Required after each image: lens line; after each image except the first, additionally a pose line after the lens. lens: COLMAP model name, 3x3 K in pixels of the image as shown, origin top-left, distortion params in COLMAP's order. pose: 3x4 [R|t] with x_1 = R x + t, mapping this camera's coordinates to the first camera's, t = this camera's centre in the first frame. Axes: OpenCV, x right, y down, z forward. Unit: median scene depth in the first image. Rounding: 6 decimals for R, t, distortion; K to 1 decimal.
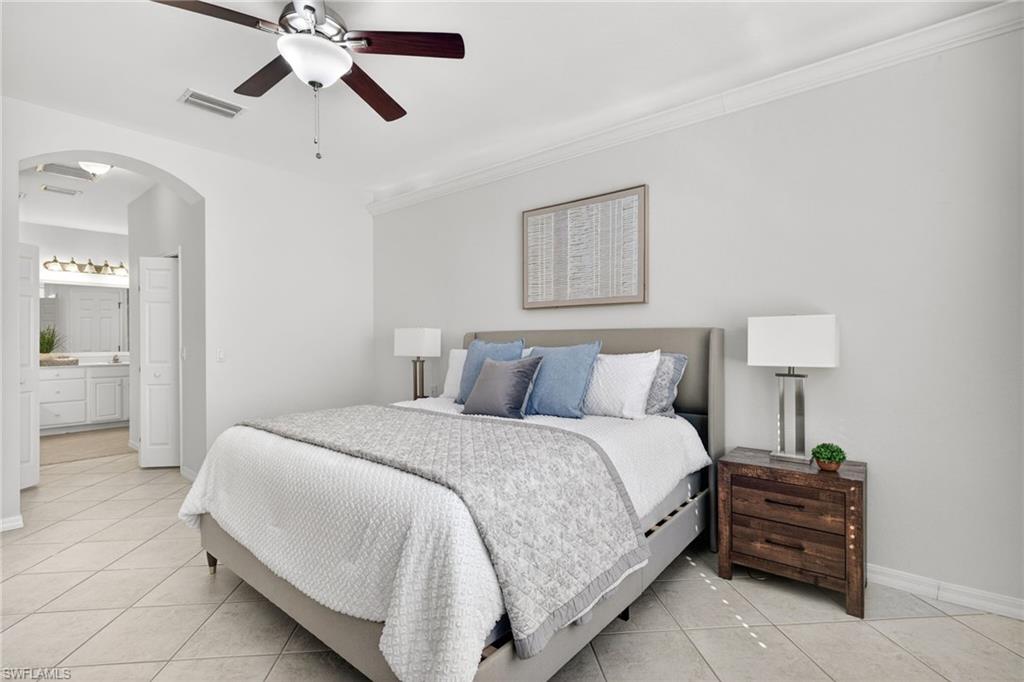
lens RADIAL K [[481.6, 0, 517.1], [0, 481.6, 339.4], [0, 0, 1]] dist [0.000099, -0.000105]
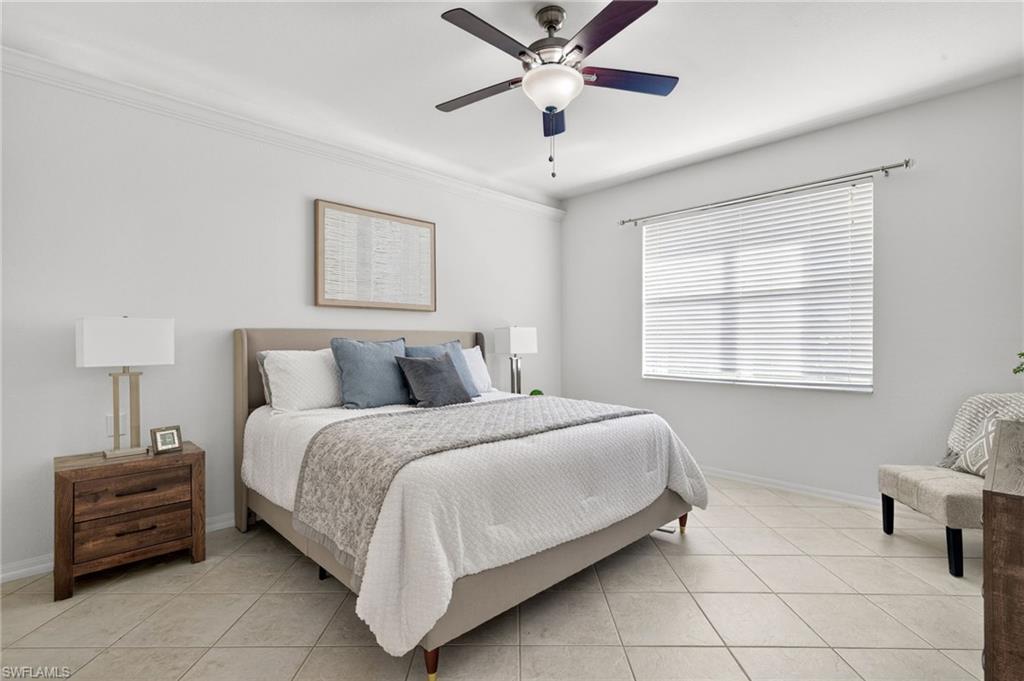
lens RADIAL K [[481.6, 0, 491.2], [0, 481.6, 339.9], [0, 0, 1]] dist [0.000099, -0.000105]
pose [[0.127577, -0.003725, 0.991822, -1.004054], [-0.002948, 0.999987, 0.004135, -0.001127], [-0.991824, -0.003451, 0.127565, 0.638806]]
